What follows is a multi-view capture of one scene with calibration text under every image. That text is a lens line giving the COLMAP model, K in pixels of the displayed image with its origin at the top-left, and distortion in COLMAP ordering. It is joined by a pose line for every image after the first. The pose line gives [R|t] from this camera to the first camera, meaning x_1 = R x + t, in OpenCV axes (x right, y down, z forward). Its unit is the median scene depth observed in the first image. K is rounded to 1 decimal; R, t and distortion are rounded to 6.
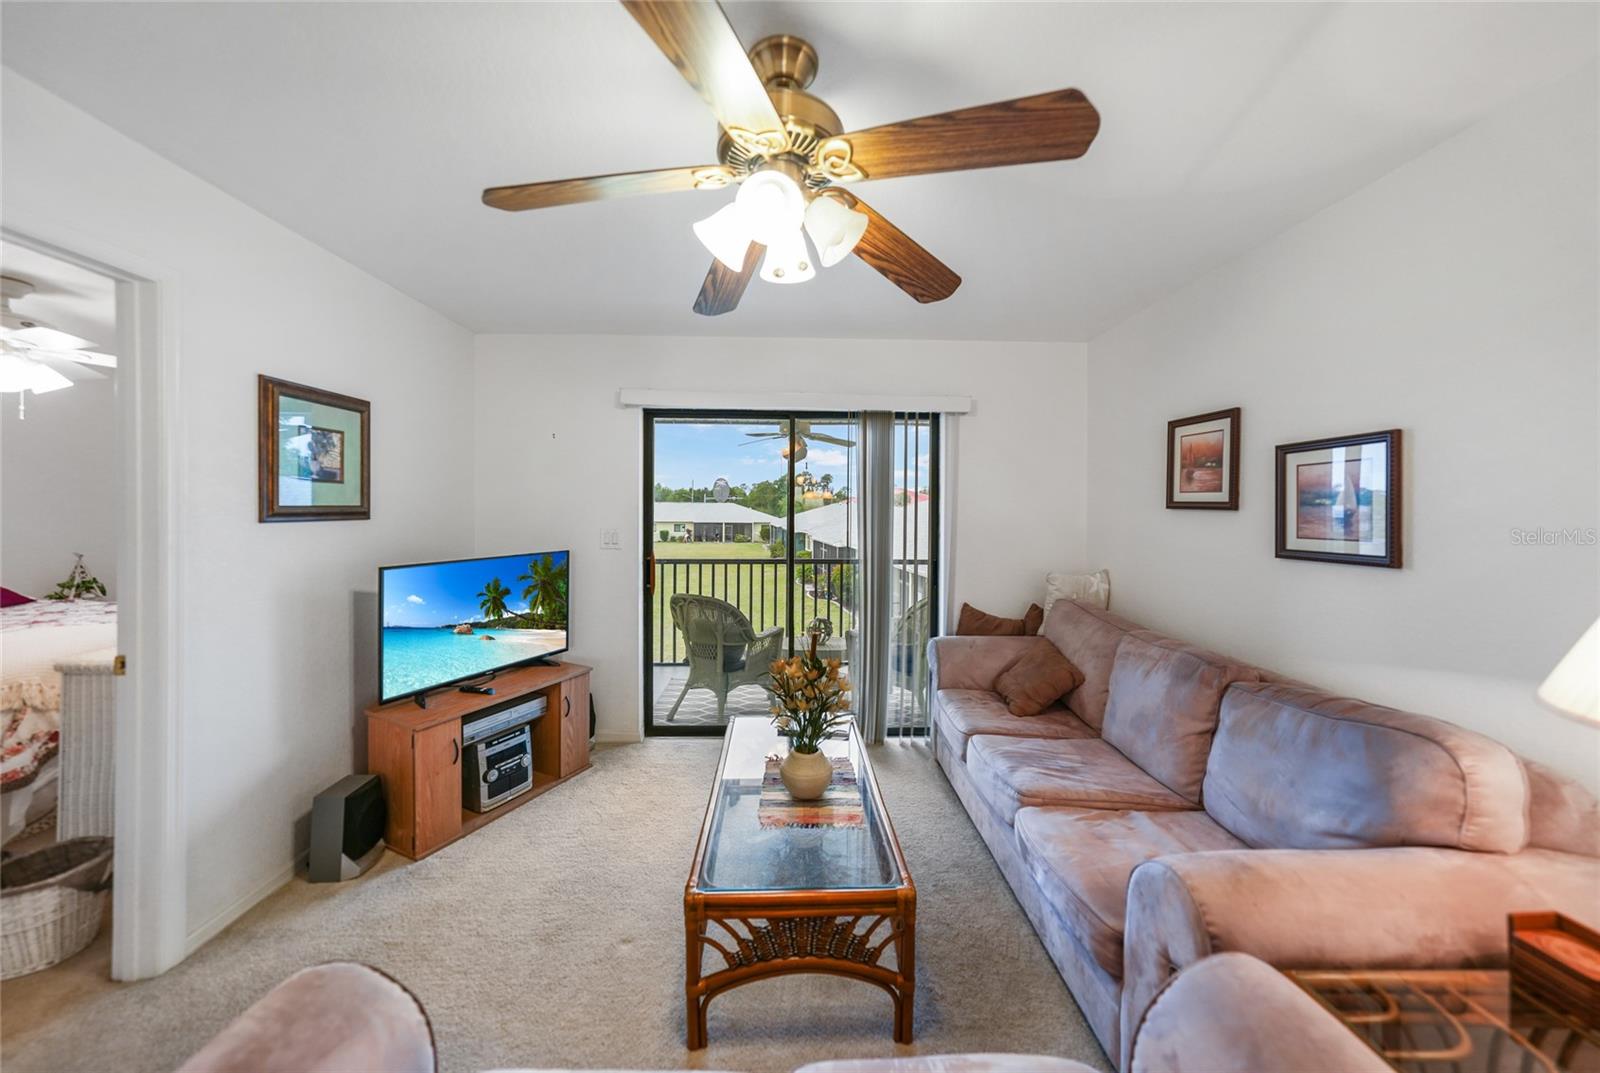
lens RADIAL K [[581.5, 0, 803.3], [0, 581.5, 513.2], [0, 0, 1]] dist [-0.001037, -0.000011]
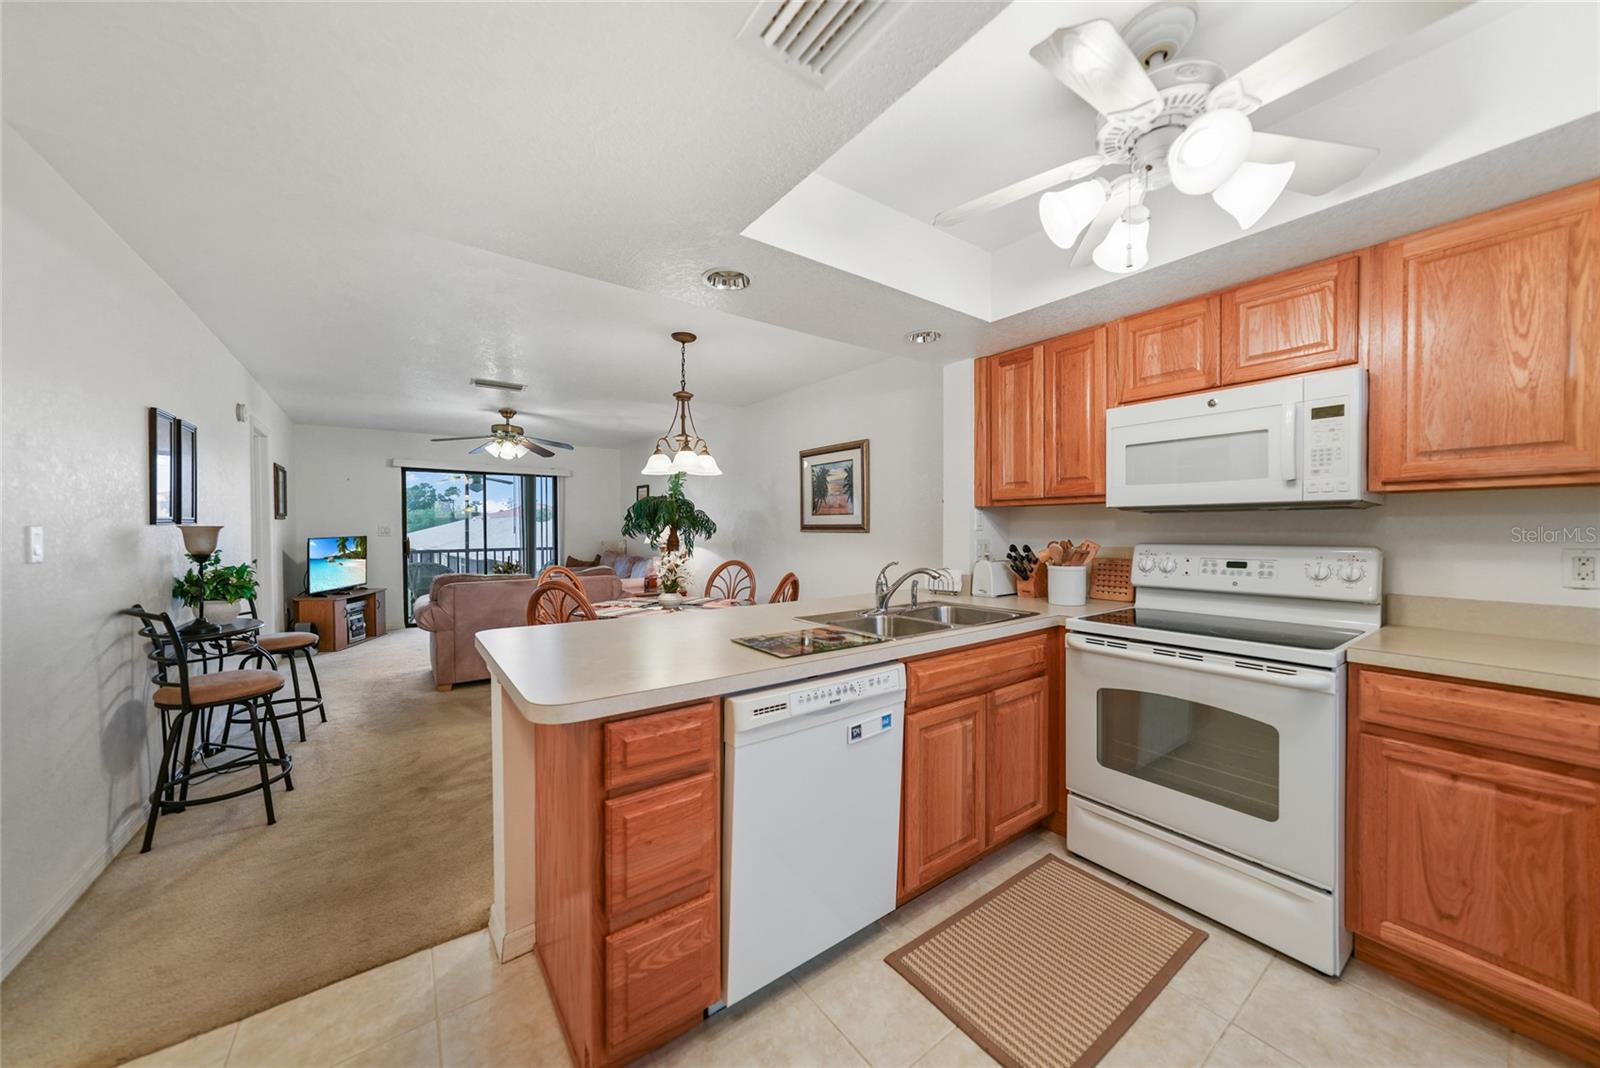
lens RADIAL K [[557.5, 0, 799.6], [0, 557.5, 535.5], [0, 0, 1]] dist [-0.013121, 0.007712]
pose [[0.820295, -0.017927, 0.571659, -0.325458], [0.011395, 0.999823, 0.015003, 0.062758], [-0.571827, -0.005793, 0.820354, -1.838607]]
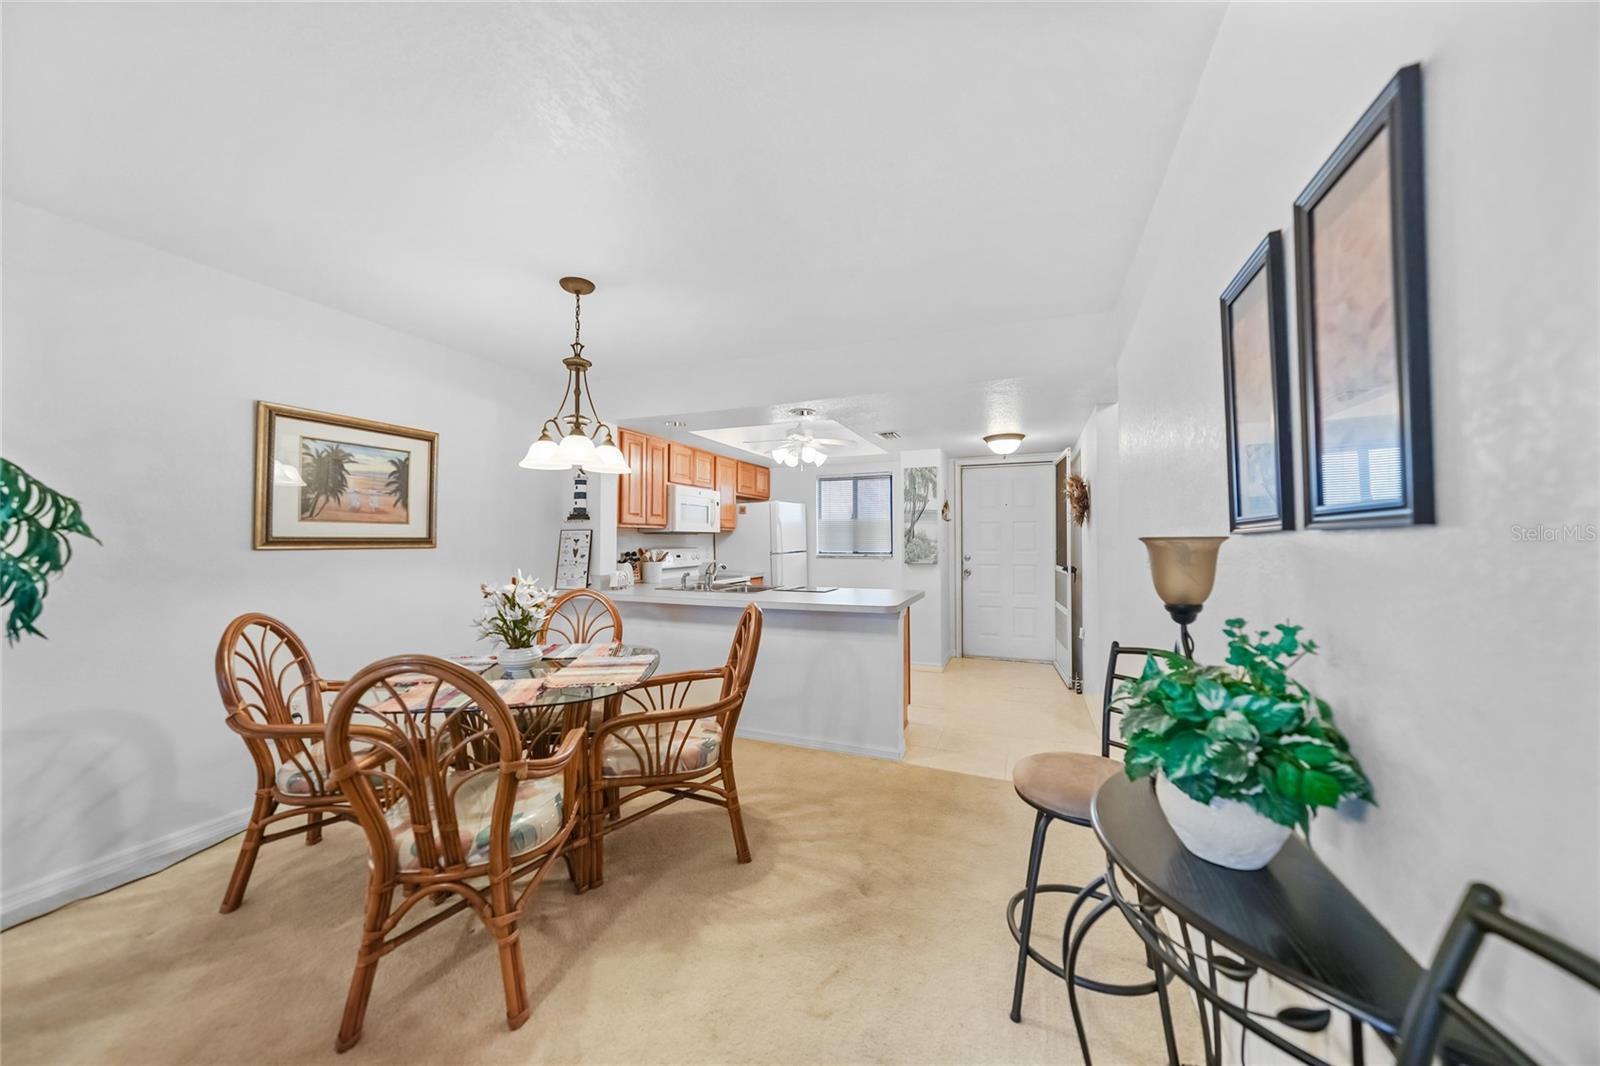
lens RADIAL K [[553.2, 0, 805.7], [0, 553.2, 530.0], [0, 0, 1]] dist [-0.000531, -0.000042]
pose [[-0.918717, -0.000088, 0.394917, -0.541170], [-0.004597, 0.999935, -0.010472, 0.049565], [-0.394890, -0.011436, -0.918657, 0.089037]]
